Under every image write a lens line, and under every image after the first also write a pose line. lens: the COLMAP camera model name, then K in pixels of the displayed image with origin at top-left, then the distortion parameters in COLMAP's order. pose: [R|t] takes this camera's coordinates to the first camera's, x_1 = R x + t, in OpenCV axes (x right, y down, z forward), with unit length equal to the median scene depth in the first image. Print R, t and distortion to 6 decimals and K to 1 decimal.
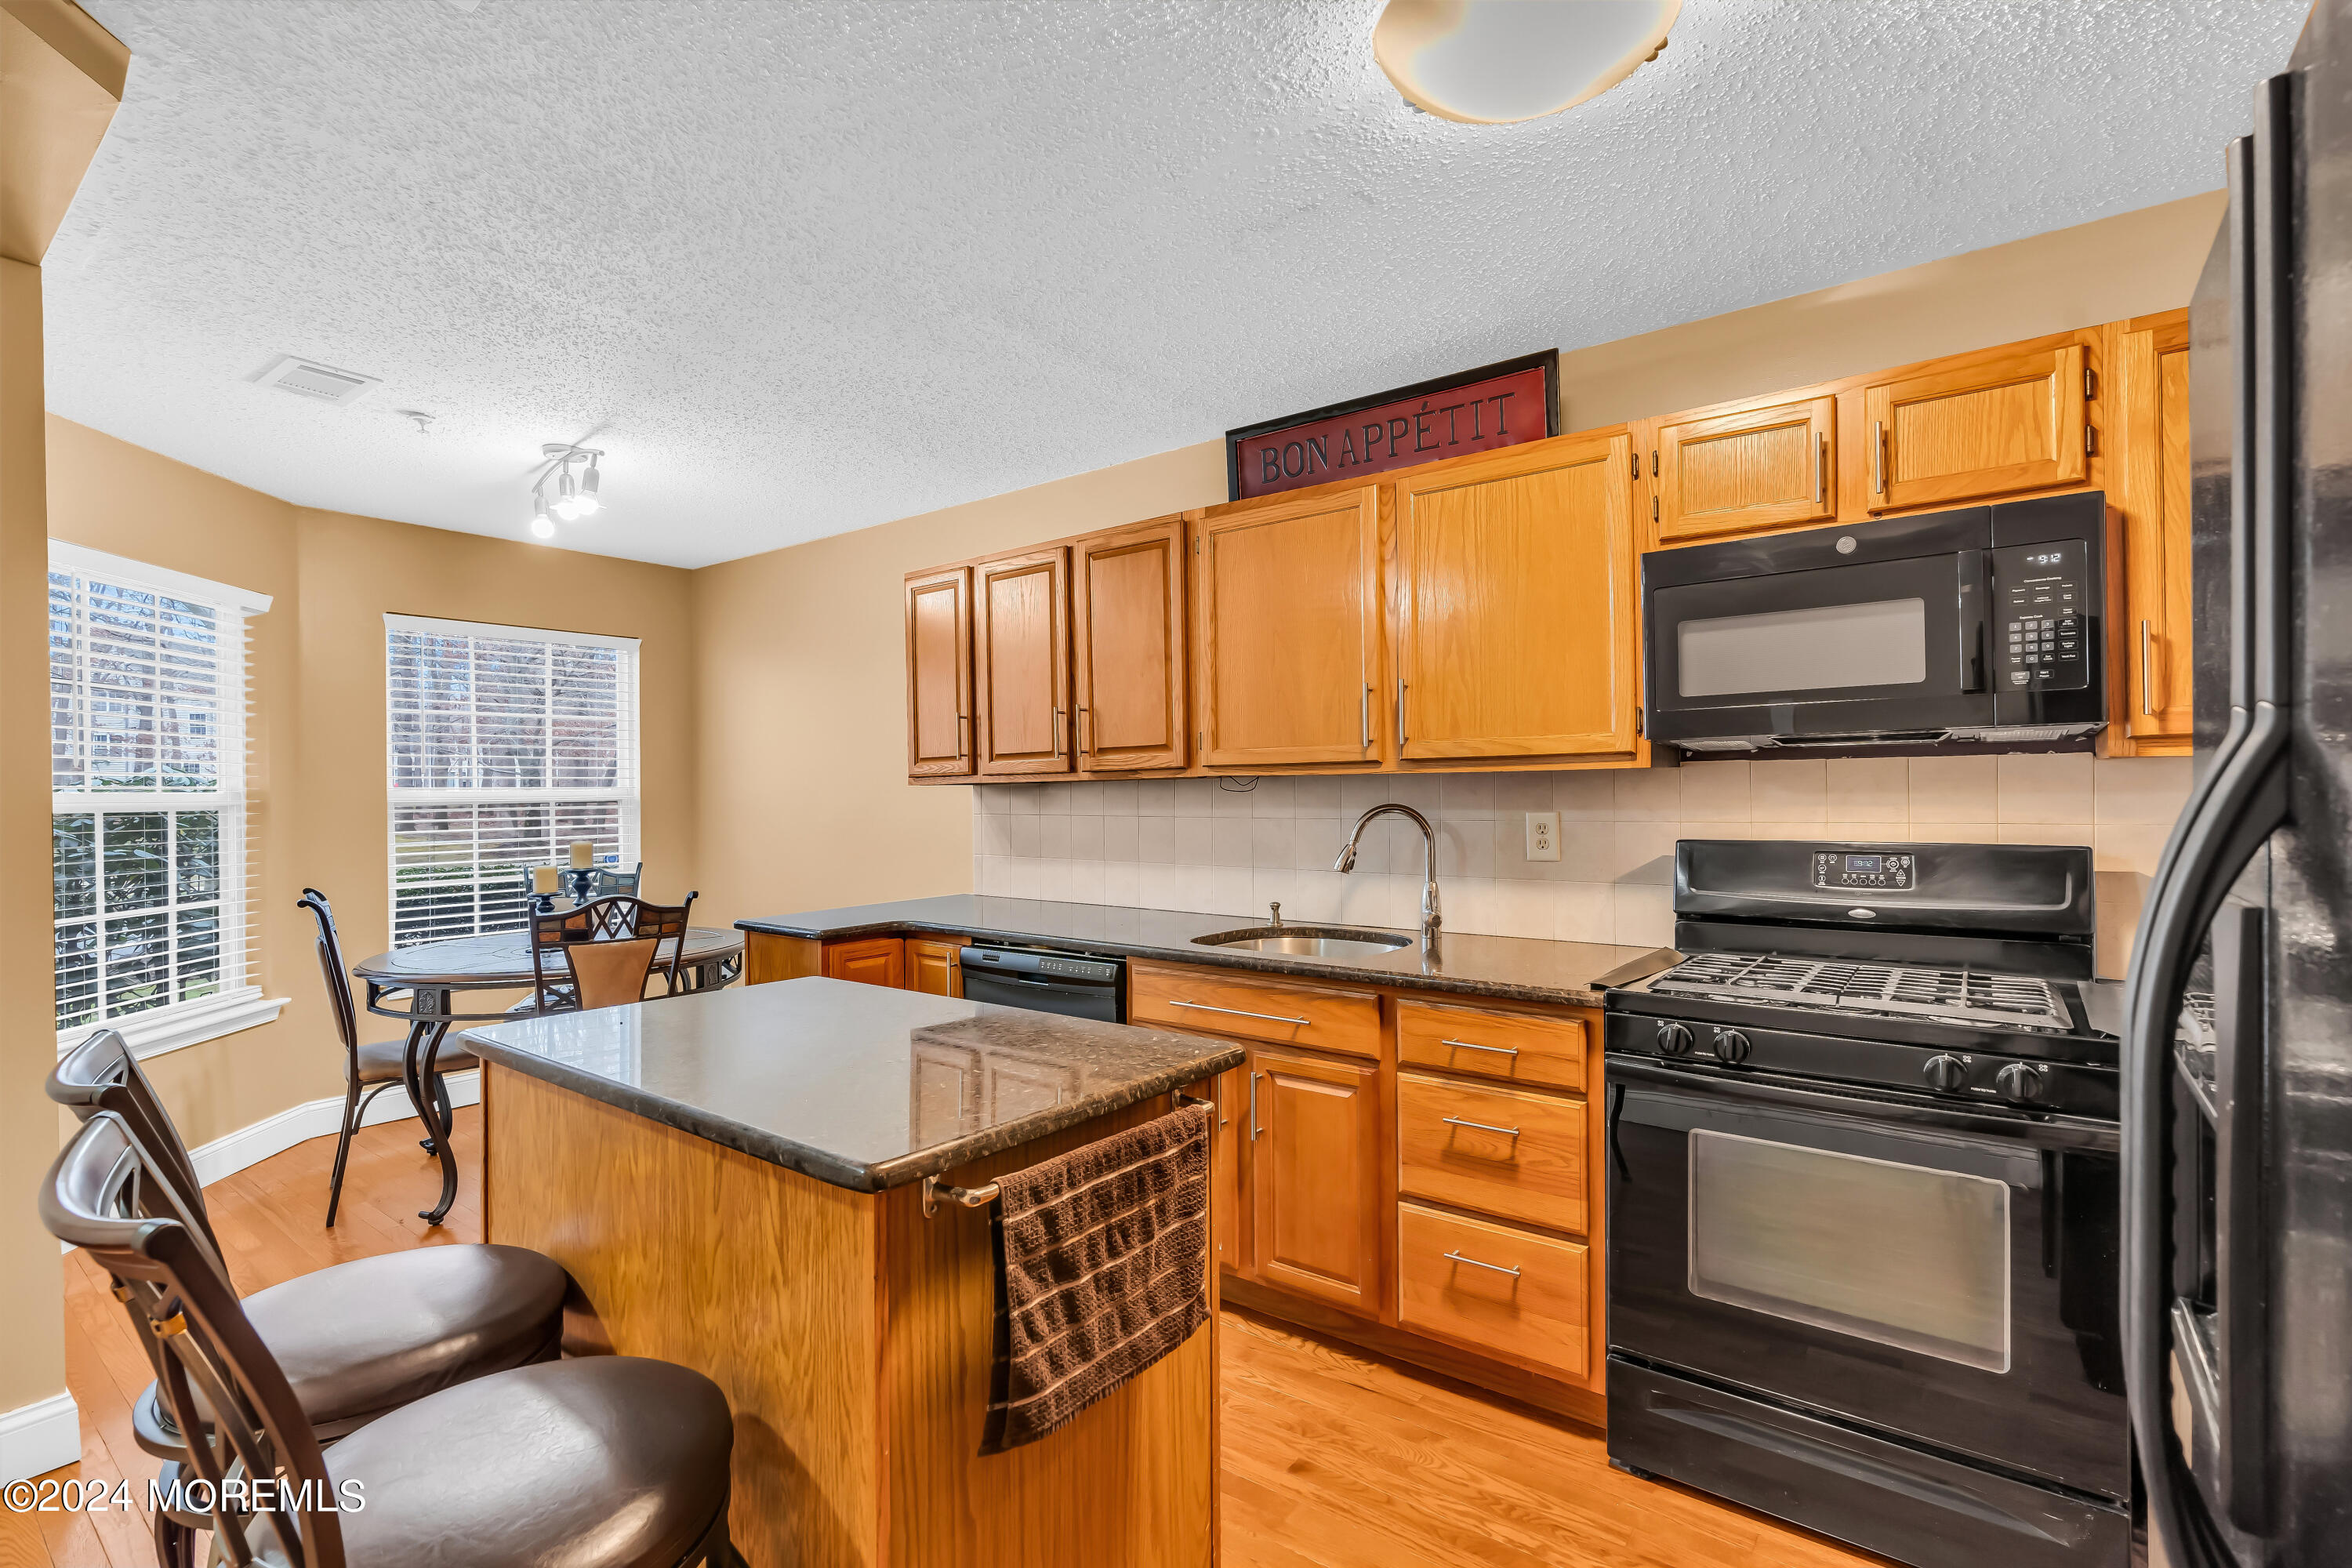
lens RADIAL K [[1060.8, 0, 1184.0], [0, 1060.8, 795.0], [0, 0, 1]] dist [-0.008884, 0.003764]
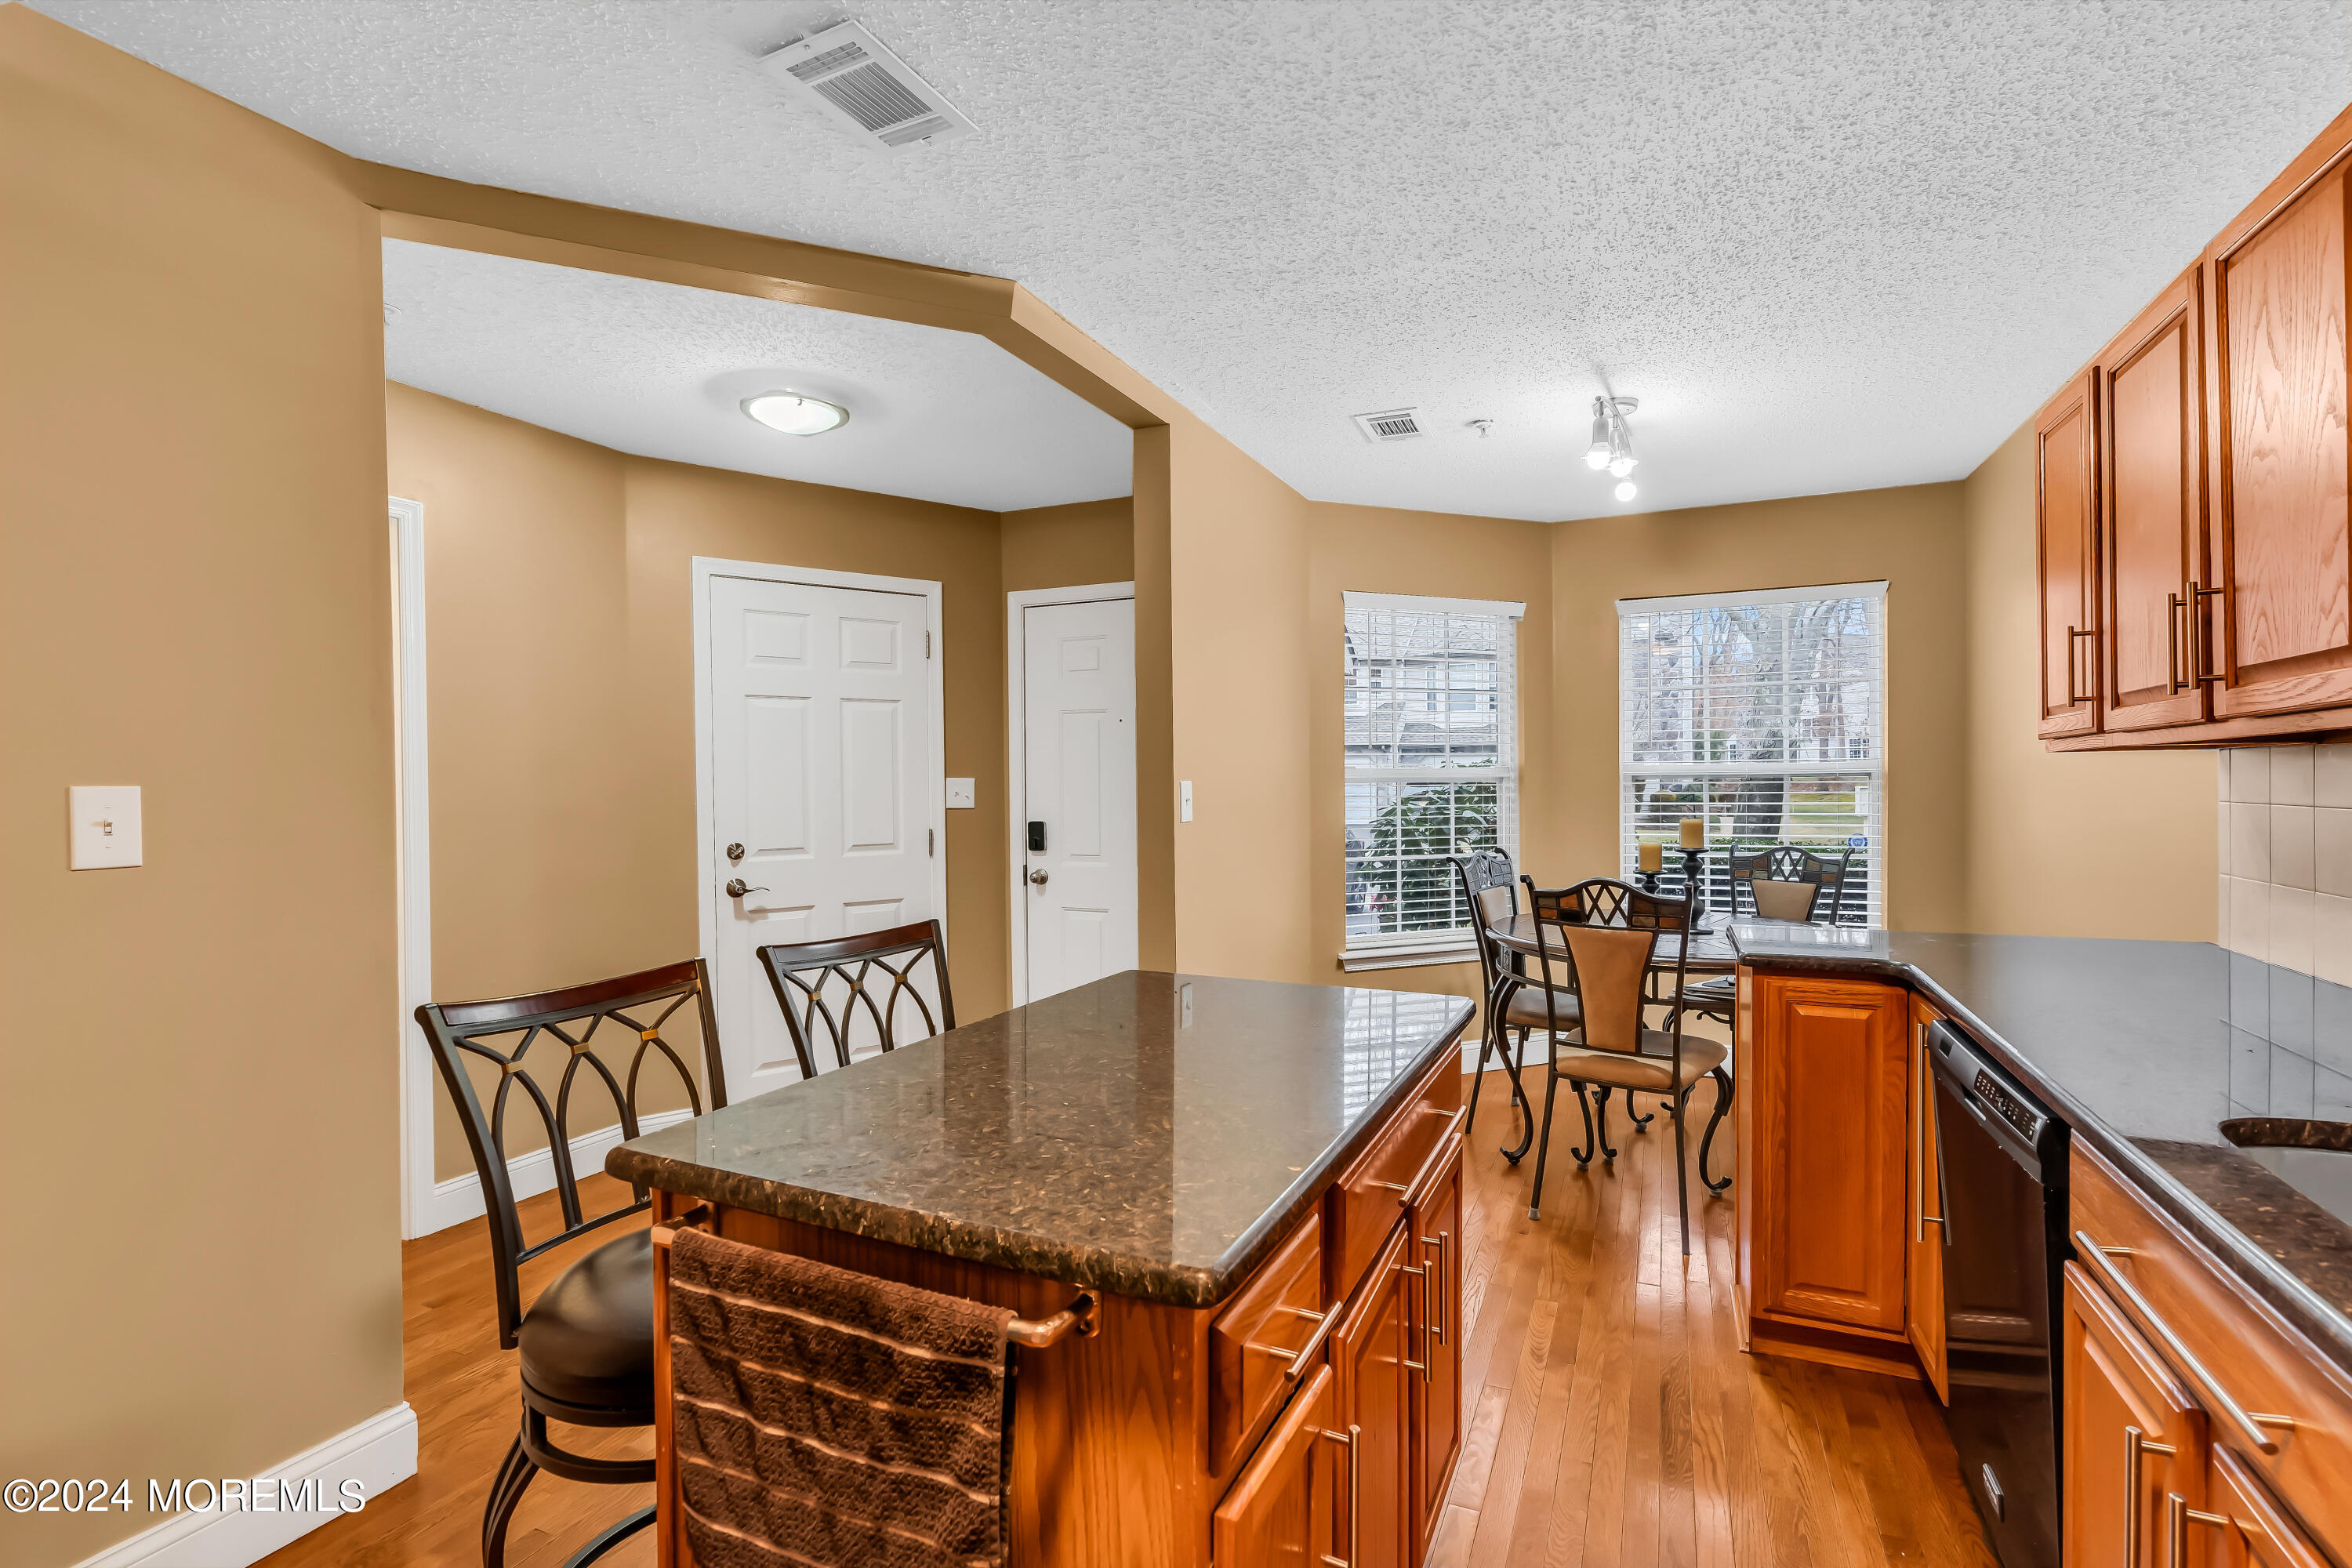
lens RADIAL K [[1059.0, 0, 1213.1], [0, 1059.0, 785.8], [0, 0, 1]] dist [0.000513, -0.000012]
pose [[0.230178, 0.014033, -0.973047, 0.275866], [0.003073, 0.999881, 0.015147, -0.000448], [0.973144, -0.006477, 0.230107, 0.455675]]
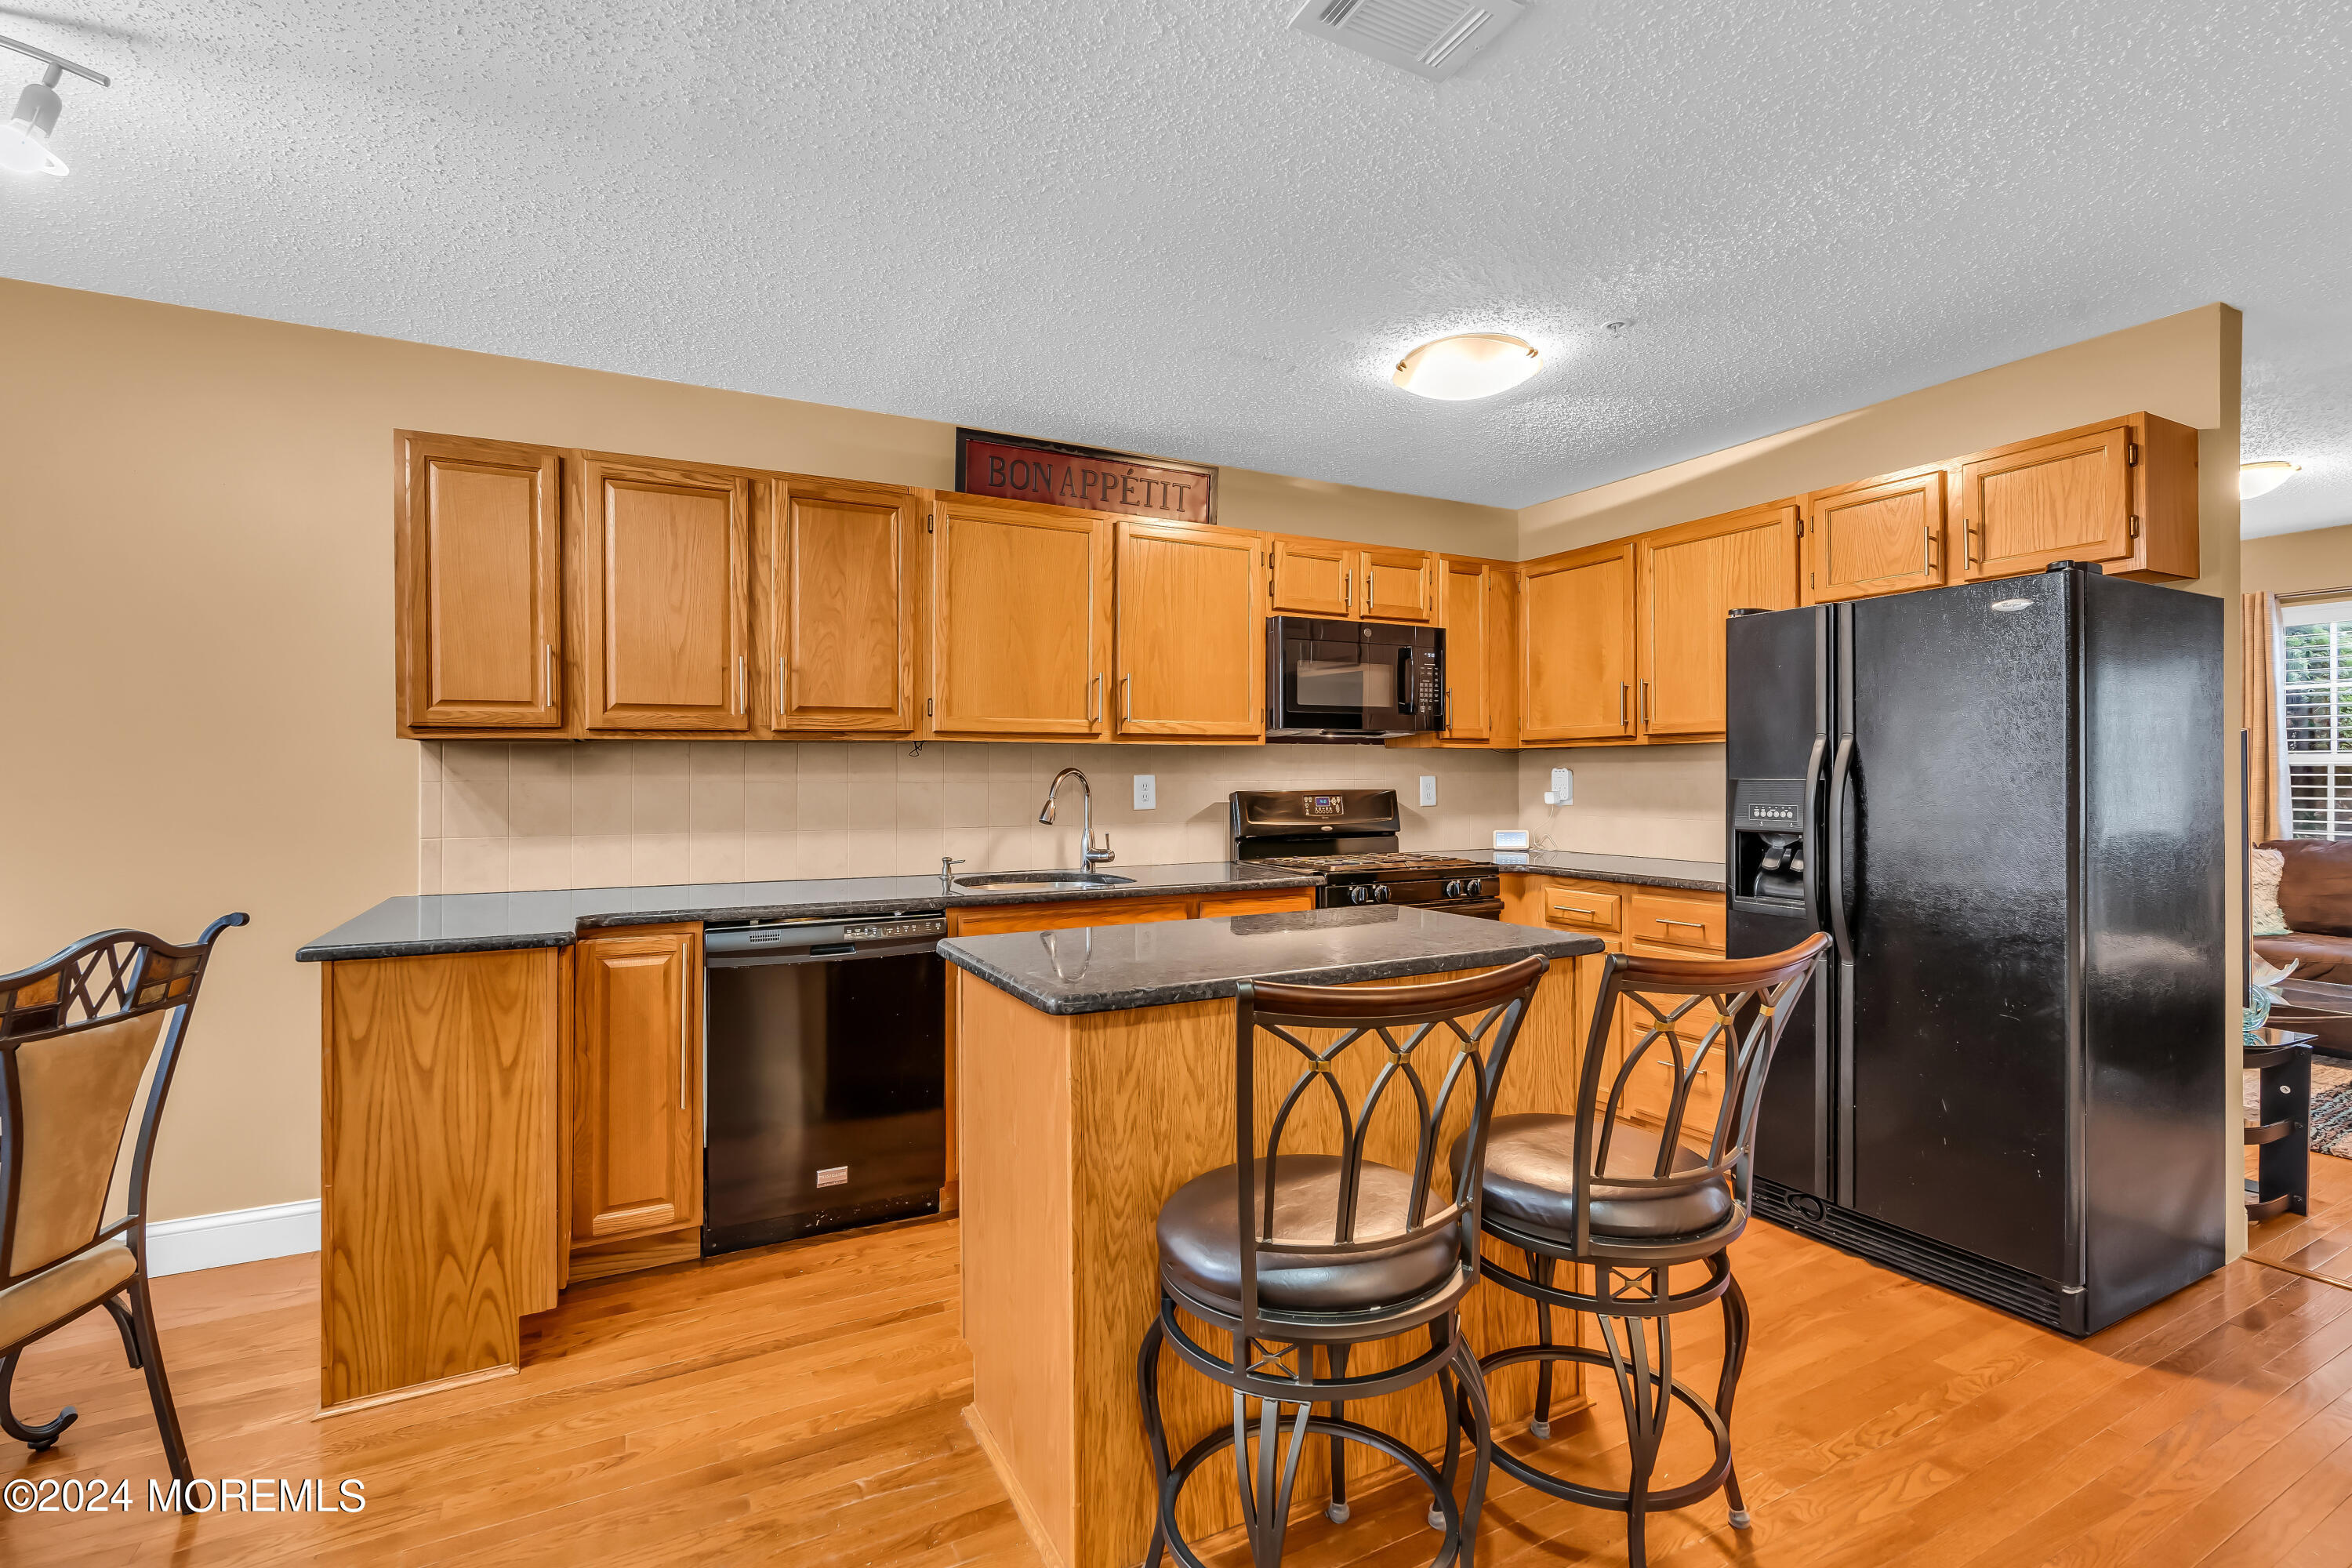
lens RADIAL K [[1060.8, 0, 1212.7], [0, 1060.8, 767.5], [0, 0, 1]] dist [-0.008884, 0.003764]
pose [[0.416703, 0.012038, 0.908963, -0.782249], [0.002158, 0.999896, -0.014232, 0.022958], [-0.909040, 0.007892, 0.416633, 0.285511]]
